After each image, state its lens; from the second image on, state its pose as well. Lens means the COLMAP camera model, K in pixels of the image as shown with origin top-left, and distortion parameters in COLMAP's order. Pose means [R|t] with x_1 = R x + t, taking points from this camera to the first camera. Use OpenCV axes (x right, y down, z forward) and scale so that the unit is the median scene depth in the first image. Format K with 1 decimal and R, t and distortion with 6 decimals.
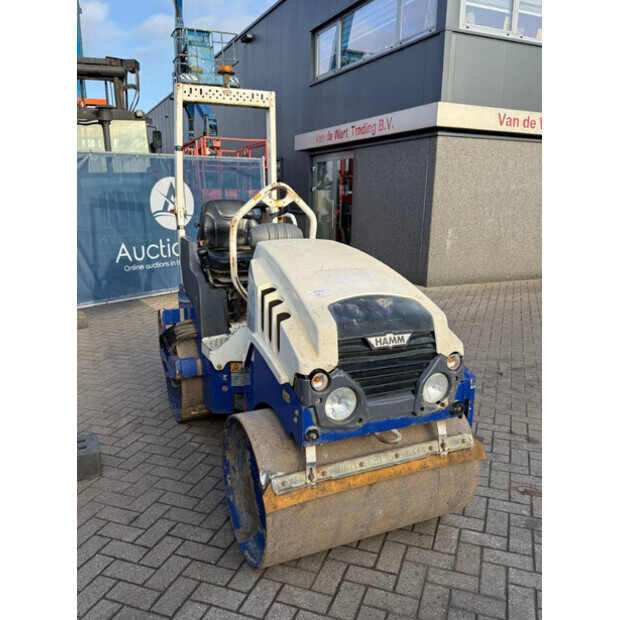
lens RADIAL K [[534.1, 0, 310.0], [0, 534.1, 310.0], [0, 0, 1]] dist [0.104997, -0.232986]
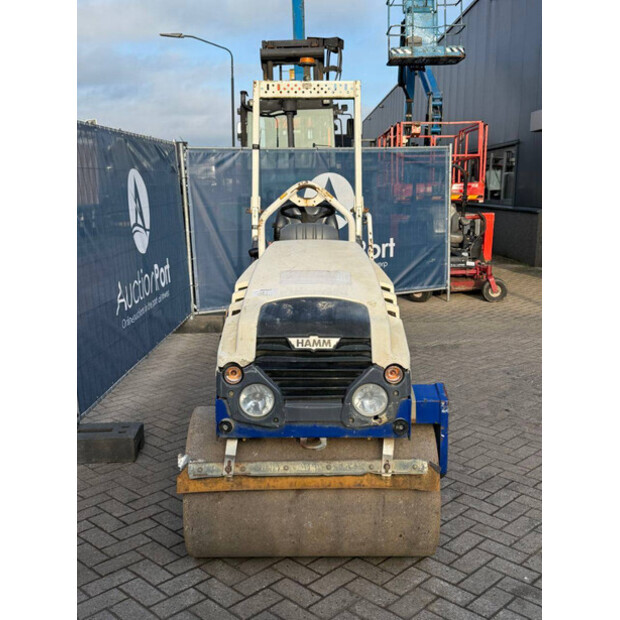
lens RADIAL K [[691.0, 0, 310.0], [0, 691.0, 310.0], [0, 0, 1]] dist [0.132765, -0.271859]
pose [[0.910744, 0.063029, -0.408133, 0.617451], [-0.079071, 0.996614, -0.022537, 0.024323], [0.405331, 0.052796, 0.912644, -0.148588]]
